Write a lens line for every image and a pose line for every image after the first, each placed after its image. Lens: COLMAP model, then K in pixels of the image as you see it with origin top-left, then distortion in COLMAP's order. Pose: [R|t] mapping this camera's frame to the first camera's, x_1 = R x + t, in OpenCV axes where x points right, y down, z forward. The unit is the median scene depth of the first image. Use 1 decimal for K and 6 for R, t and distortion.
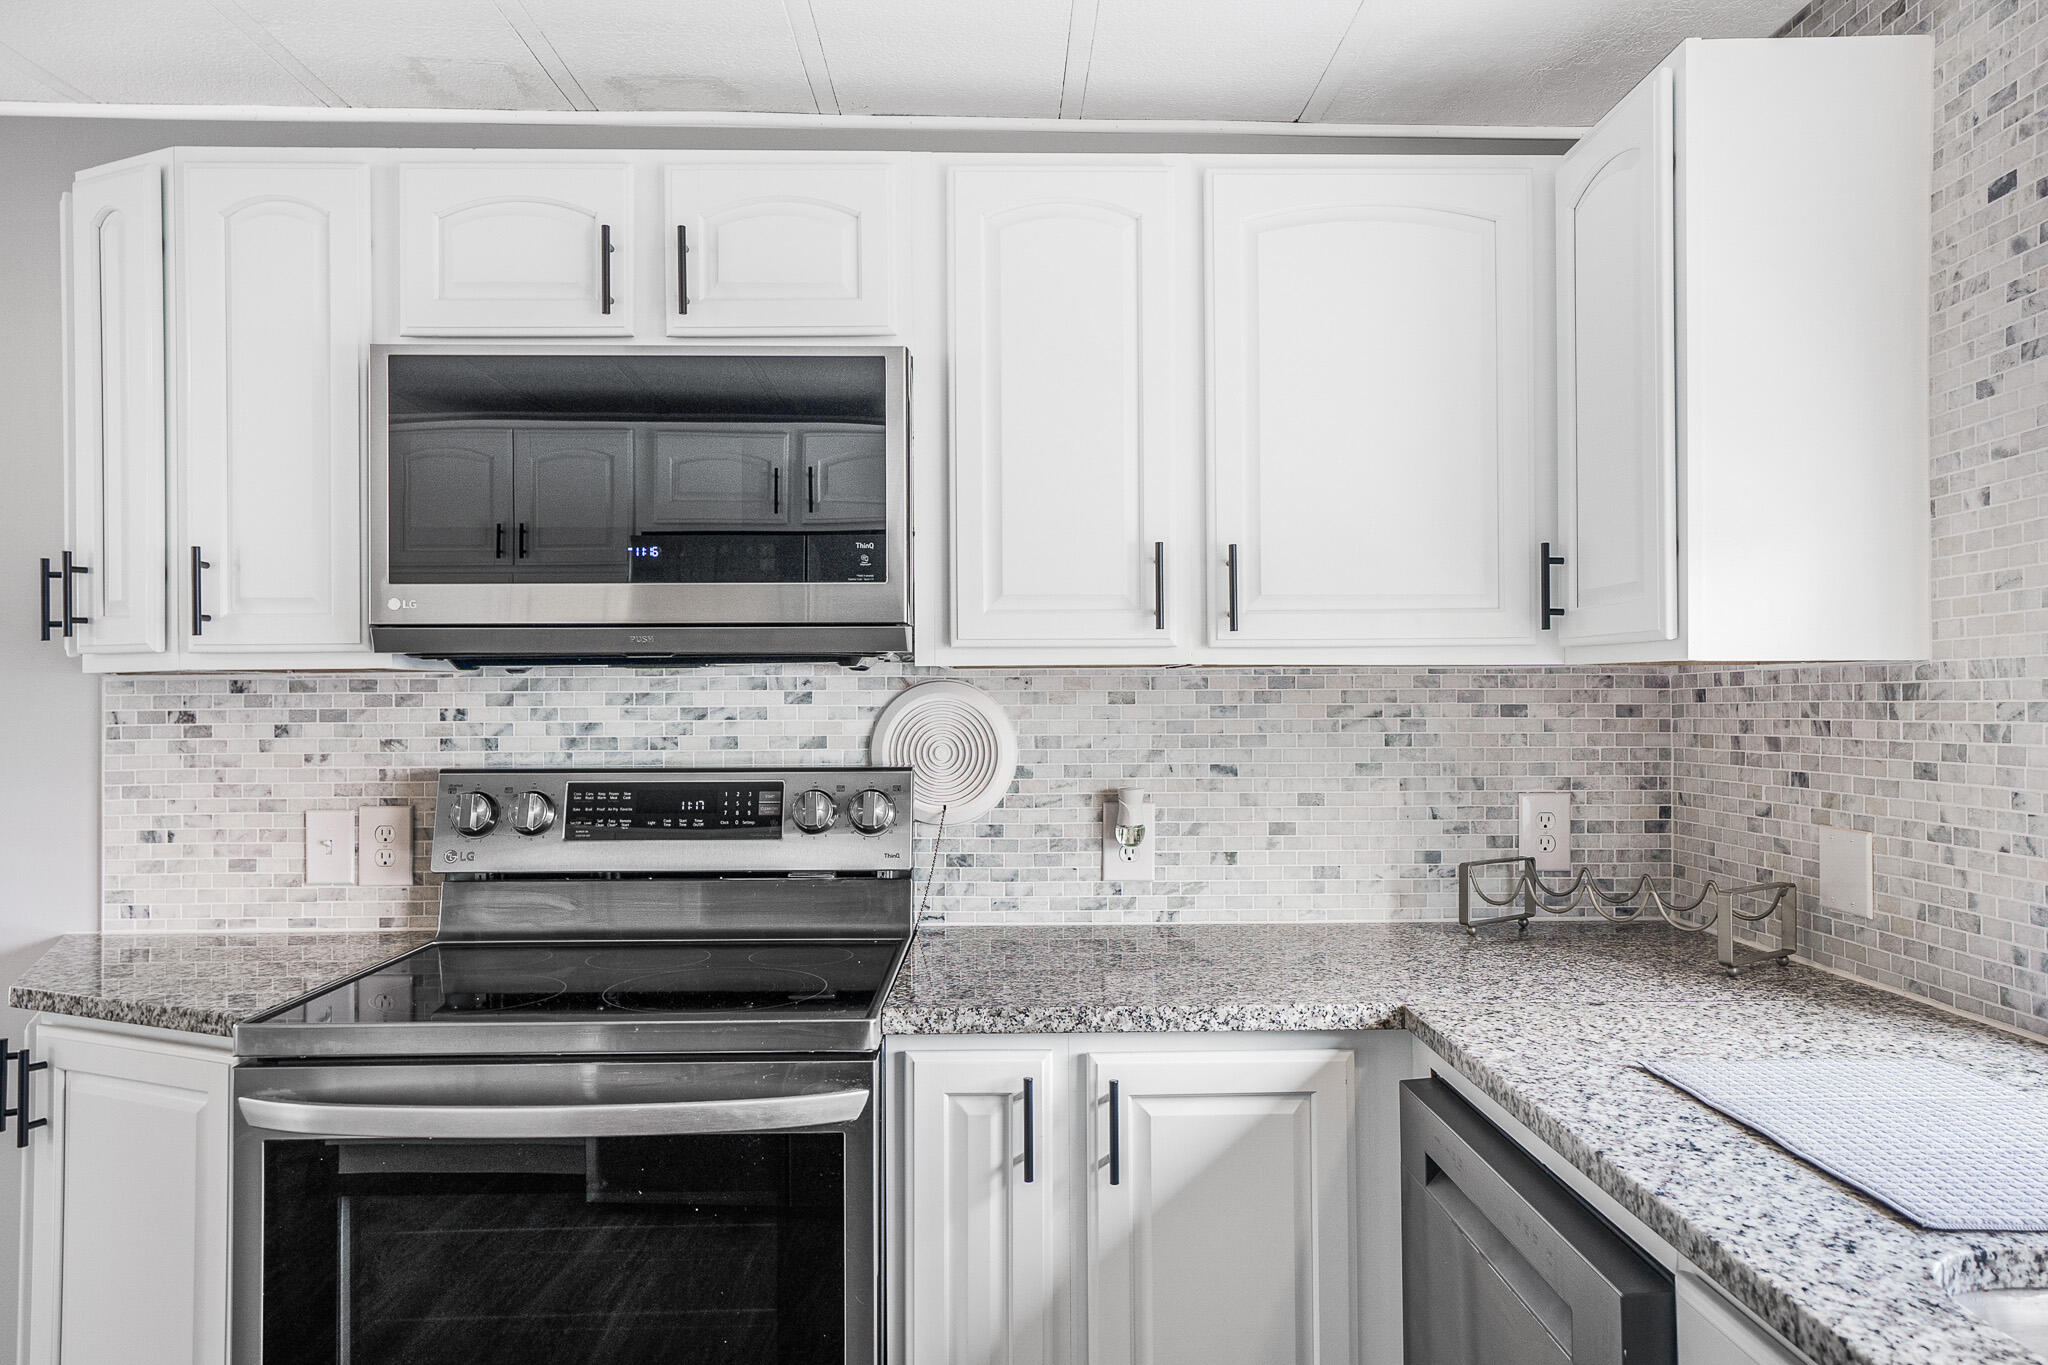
lens RADIAL K [[1400.5, 0, 1060.2], [0, 1400.5, 688.9], [0, 0, 1]] dist [0.003115, 0.005516]
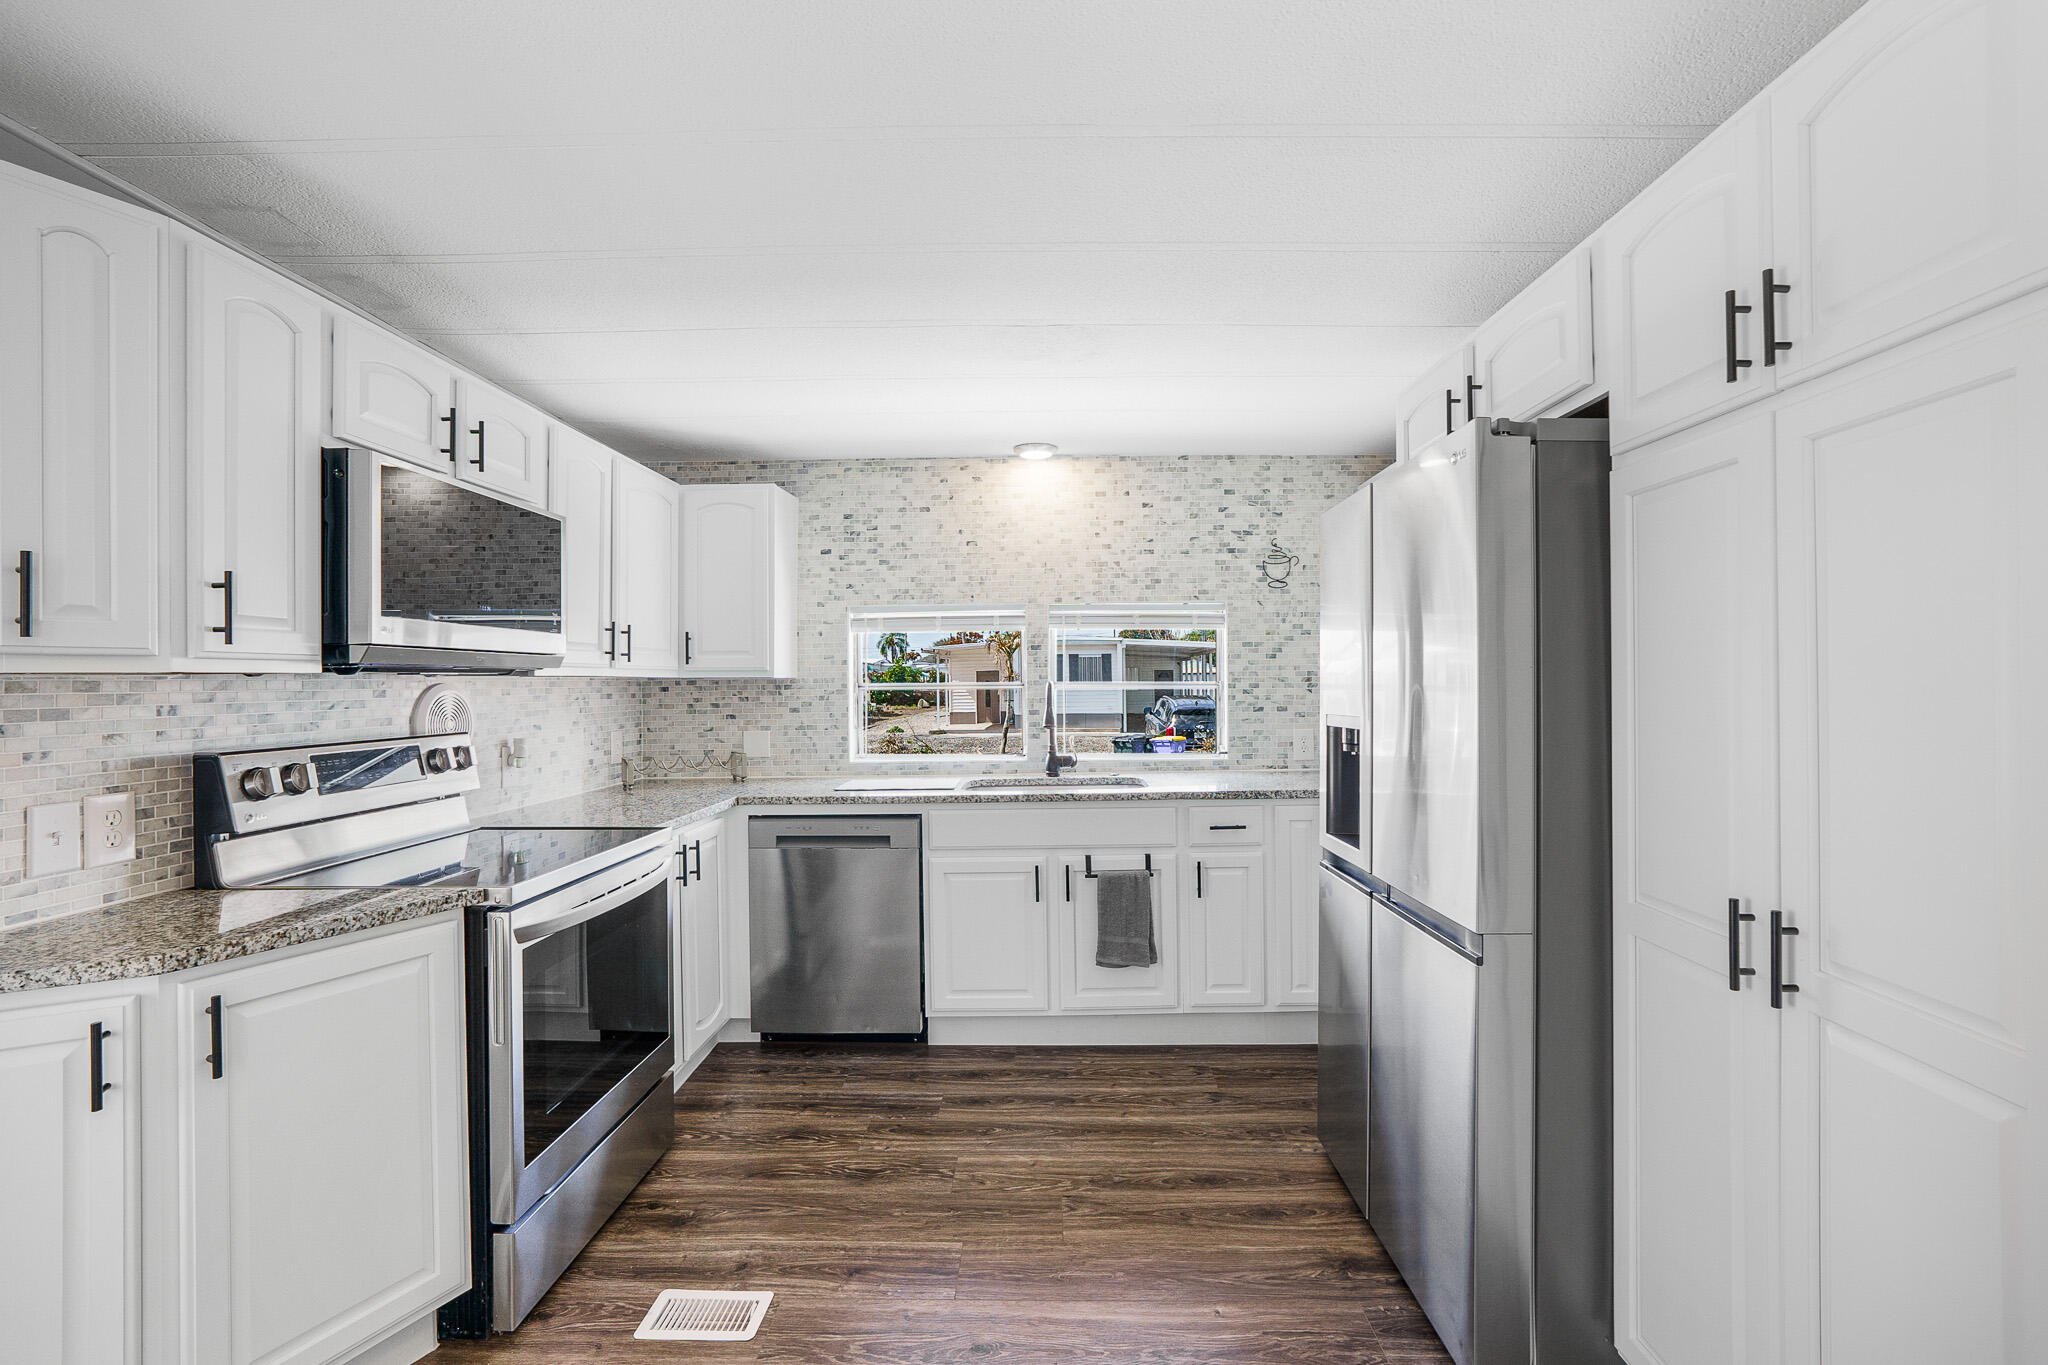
lens RADIAL K [[881.9, 0, 1040.1], [0, 881.9, 689.5], [0, 0, 1]] dist [-0.039310, 0.016570]
pose [[0.046955, -0.005399, 0.998882, -1.292397], [0.004050, 0.999978, 0.005214, -0.000449], [-0.998889, 0.003801, 0.046975, 0.254673]]
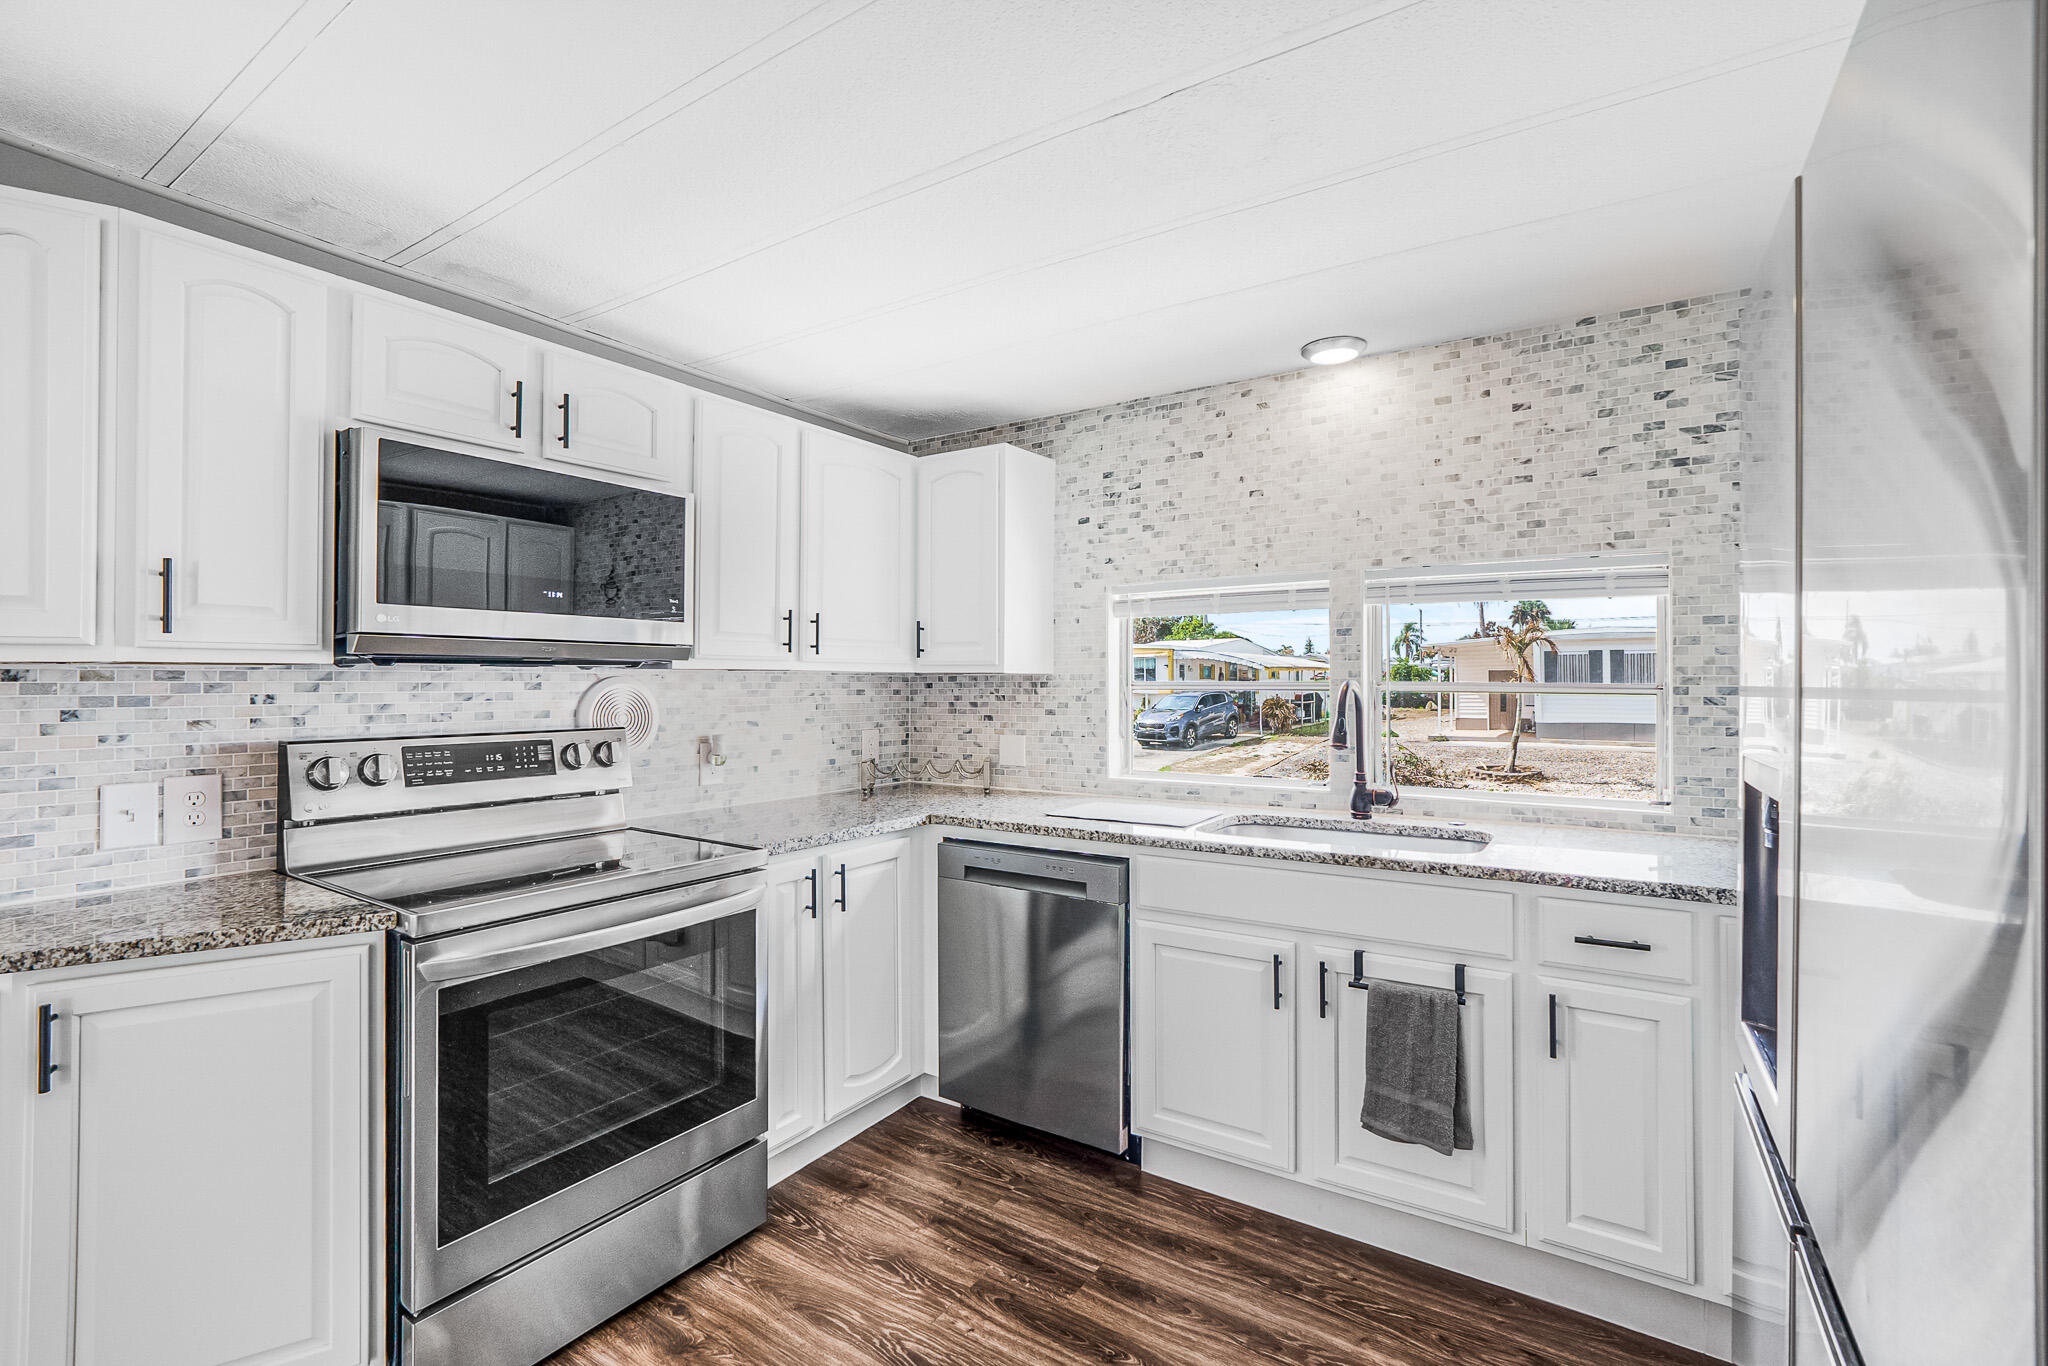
lens RADIAL K [[892.8, 0, 1039.2], [0, 892.8, 676.9], [0, 0, 1]] dist [-0.038536, 0.016959]
pose [[0.570218, 0.009381, 0.821440, -0.779049], [-0.006927, 0.999954, -0.006611, -0.001549], [-0.821464, -0.001920, 0.570257, -0.026178]]
